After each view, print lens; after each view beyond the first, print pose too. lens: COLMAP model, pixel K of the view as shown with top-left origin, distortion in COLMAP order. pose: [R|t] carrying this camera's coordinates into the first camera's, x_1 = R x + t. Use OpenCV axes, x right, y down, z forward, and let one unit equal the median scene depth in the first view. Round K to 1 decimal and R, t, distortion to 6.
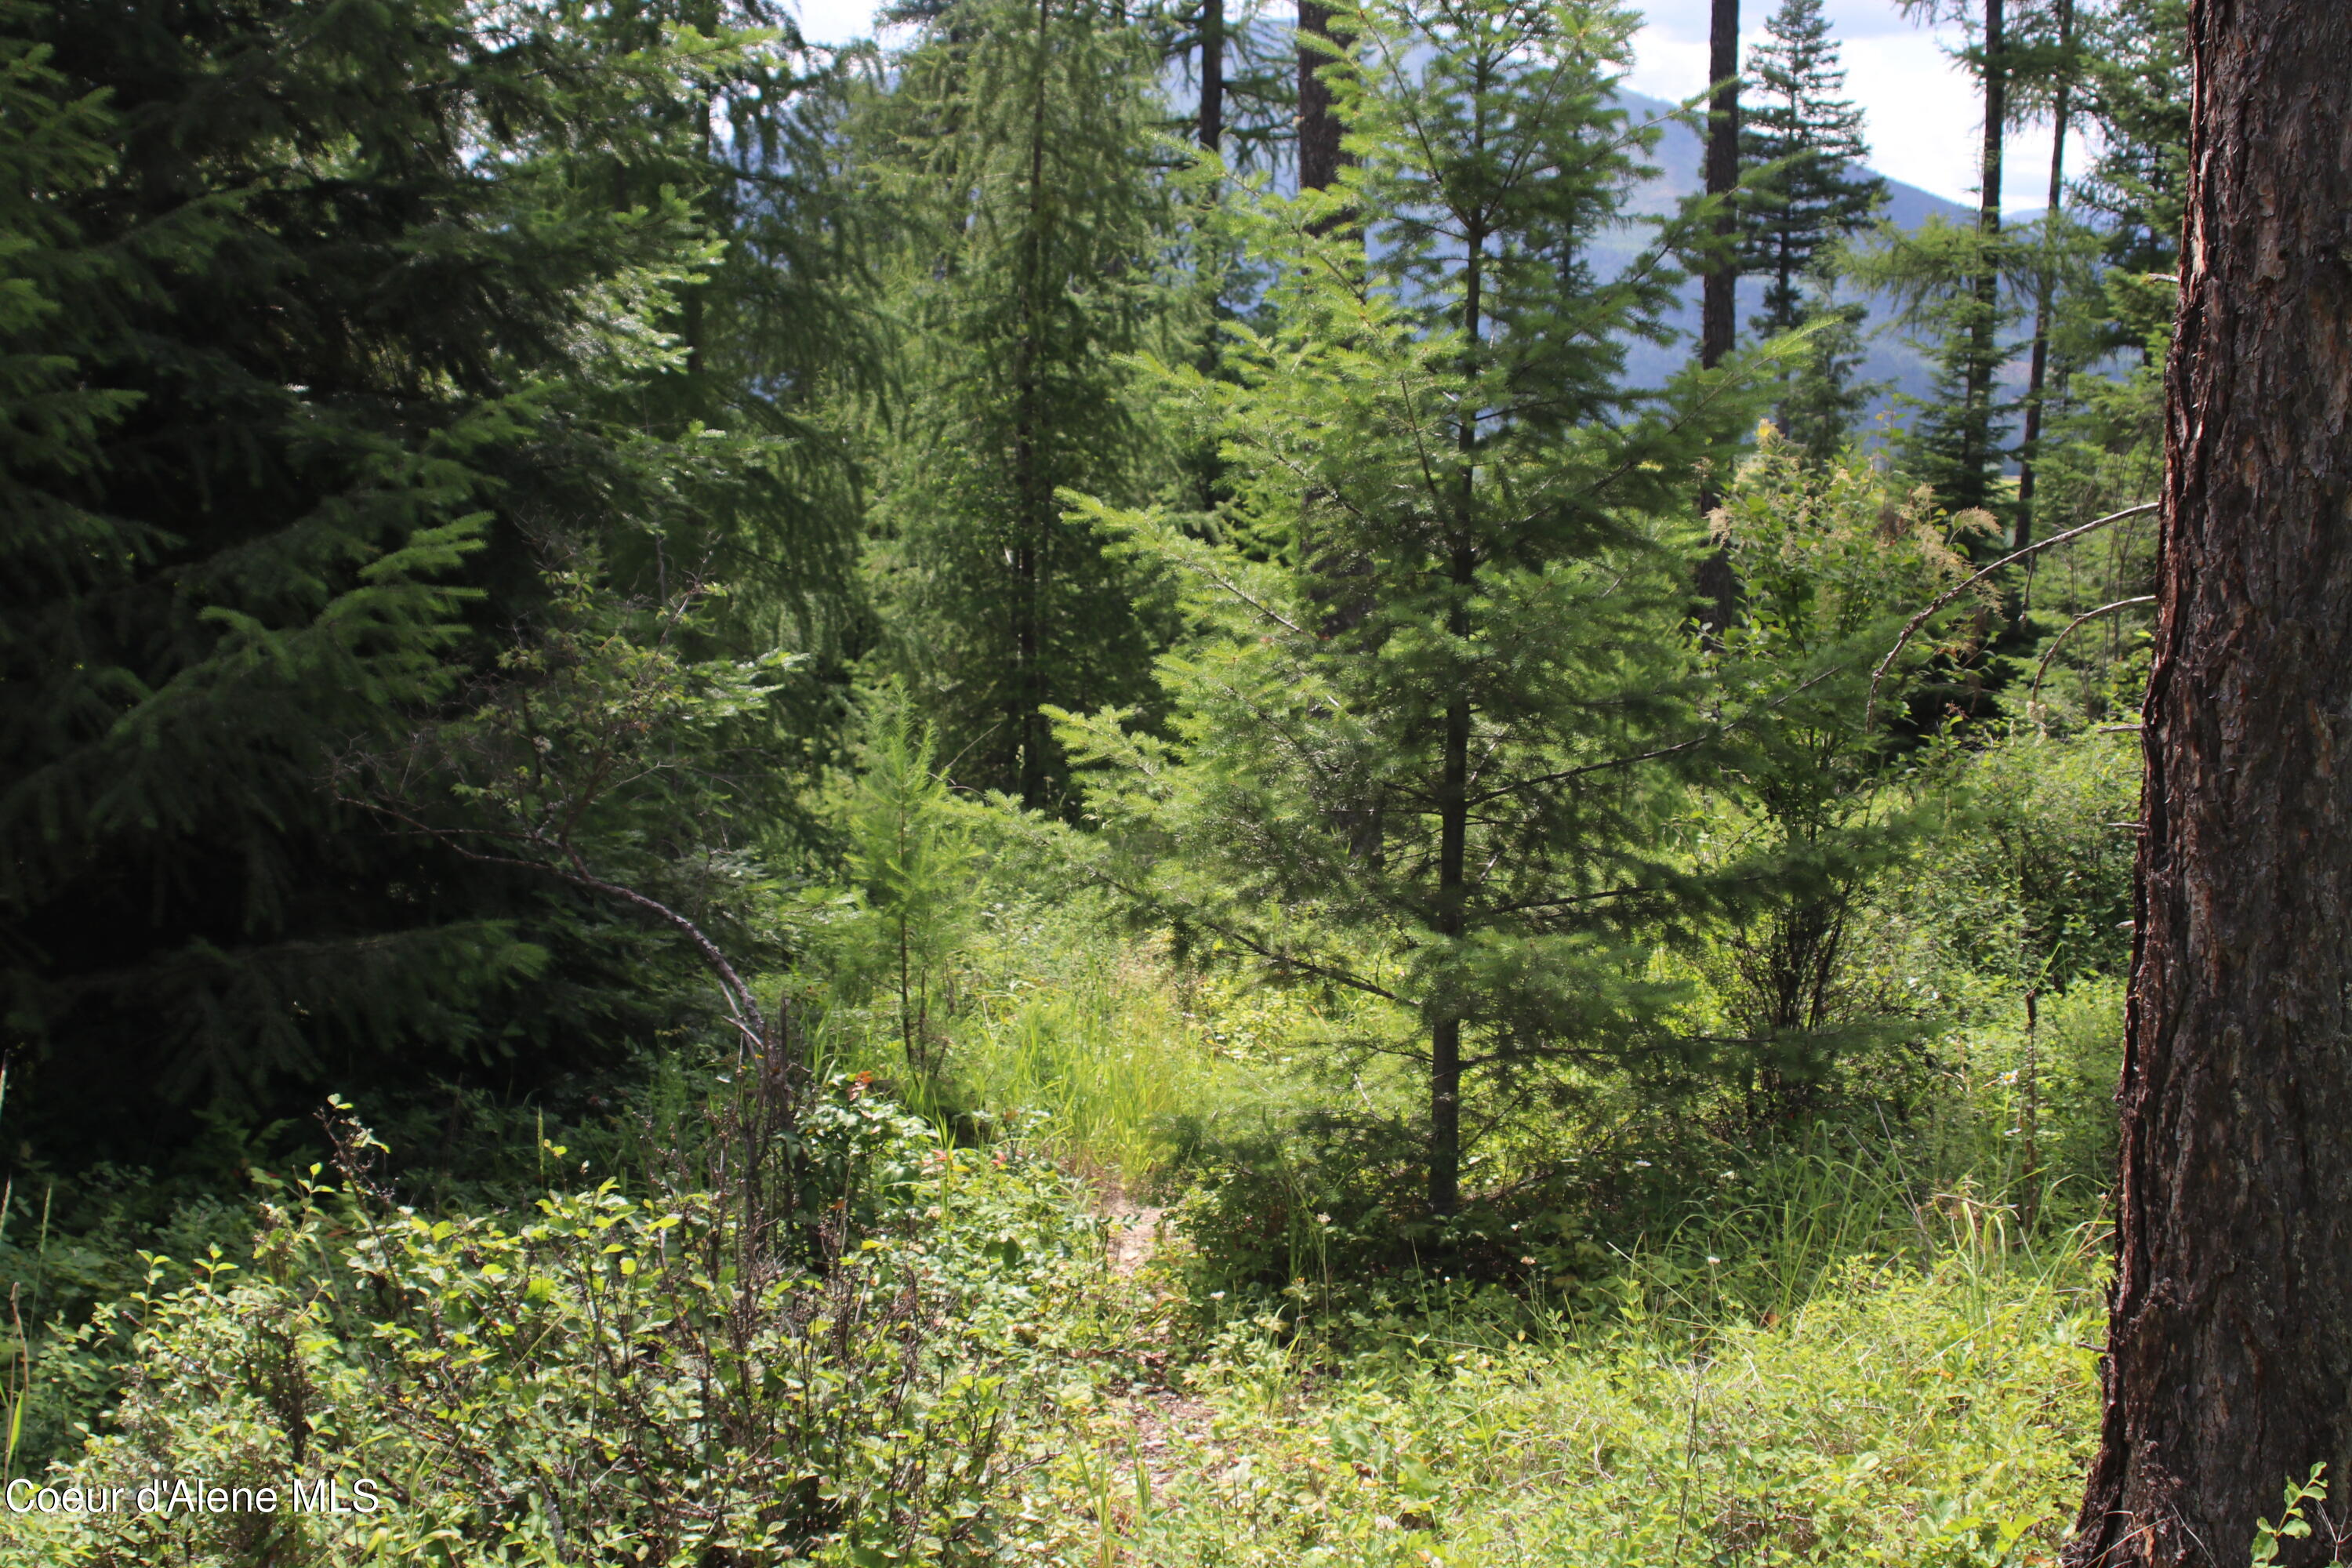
lens RADIAL K [[3221.1, 0, 1176.0], [0, 3221.1, 784.0], [0, 0, 1]] dist [-0.539605, 3.354746]
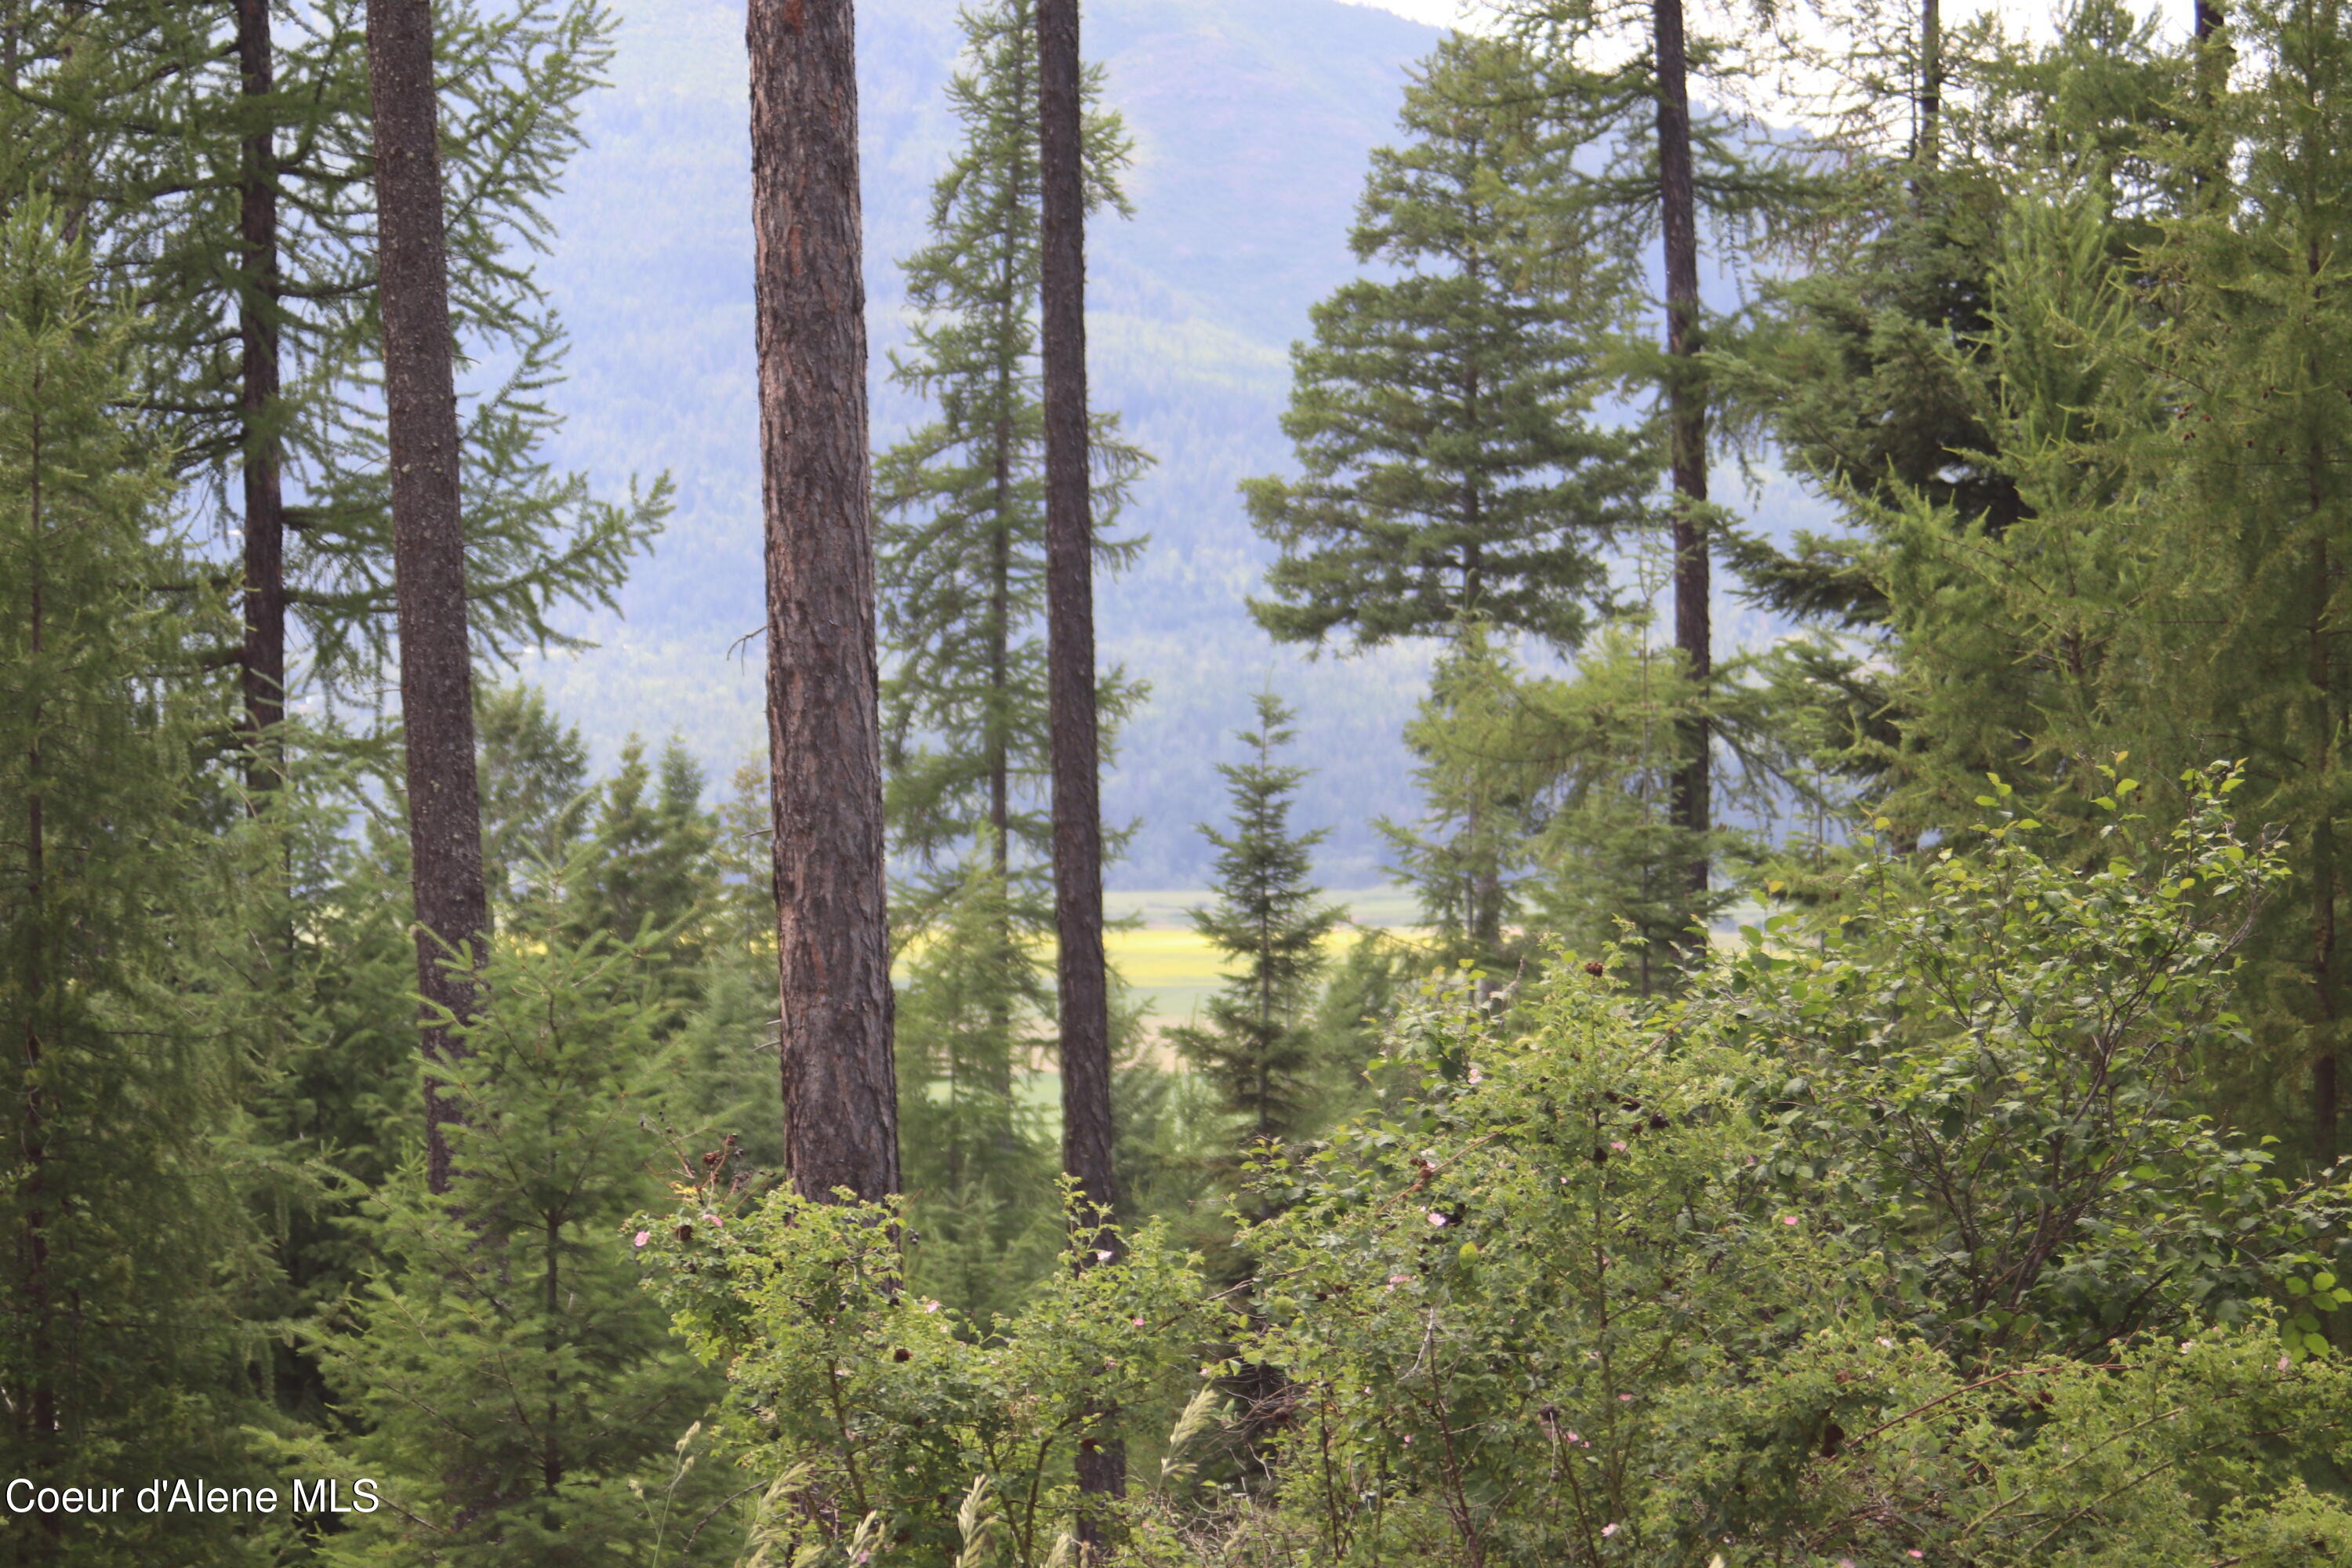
lens RADIAL K [[8659.0, 0, 1176.0], [0, 8659.0, 784.0], [0, 0, 1]] dist [0.030692, 1.544067]
pose [[0.991954, -0.034256, 0.121880, -0.017684], [0.048519, 0.992057, -0.116057, 0.016657], [-0.116936, 0.121037, 0.985736, -0.557272]]
